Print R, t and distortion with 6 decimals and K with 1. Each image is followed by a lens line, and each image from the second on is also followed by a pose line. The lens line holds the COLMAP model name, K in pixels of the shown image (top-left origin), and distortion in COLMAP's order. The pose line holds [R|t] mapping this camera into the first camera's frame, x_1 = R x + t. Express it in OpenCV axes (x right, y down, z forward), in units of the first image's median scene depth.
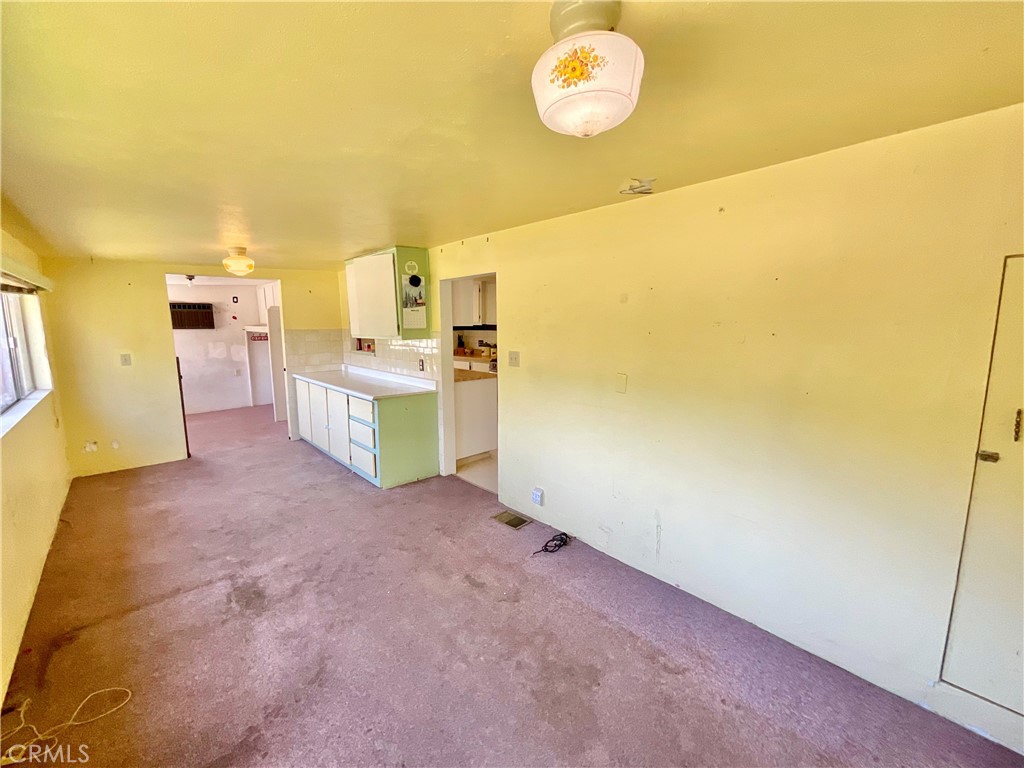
lens RADIAL K [[417.5, 0, 512.2], [0, 417.5, 381.4], [0, 0, 1]] dist [-0.000464, 0.000653]
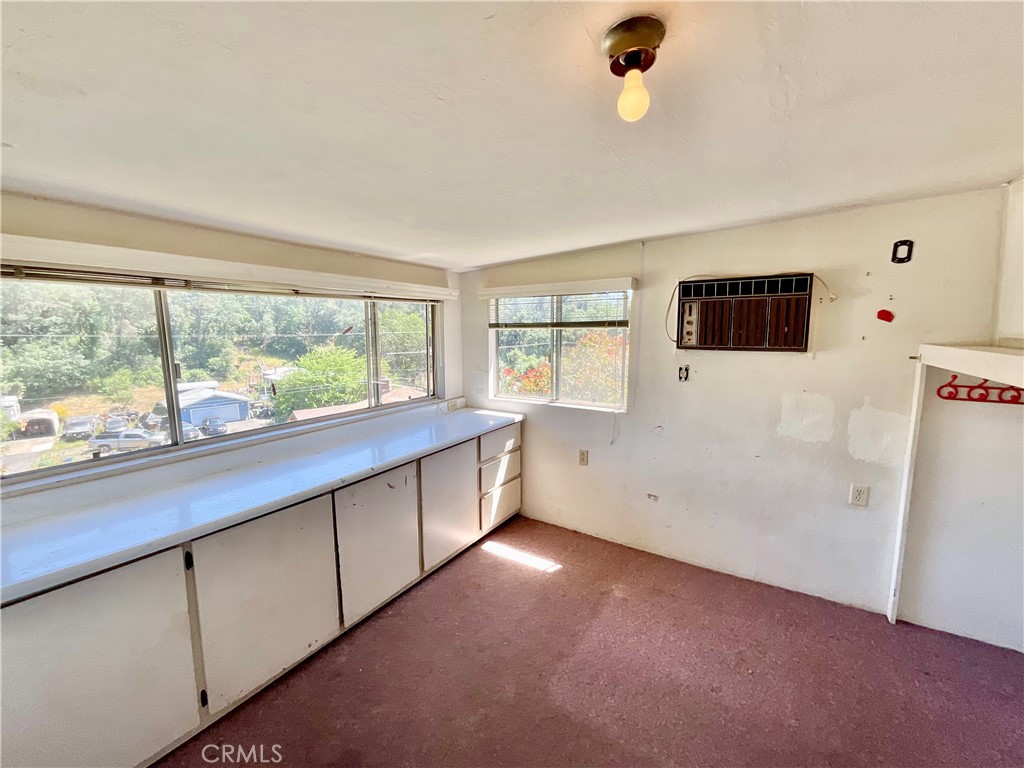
lens RADIAL K [[417.5, 0, 509.3], [0, 417.5, 383.5], [0, 0, 1]] dist [-0.000464, 0.000653]
pose [[0.233613, 0.123573, -0.964445, -0.856778], [-0.126261, 0.987348, 0.095924, -0.196011], [0.964097, 0.099363, 0.246260, 1.324401]]
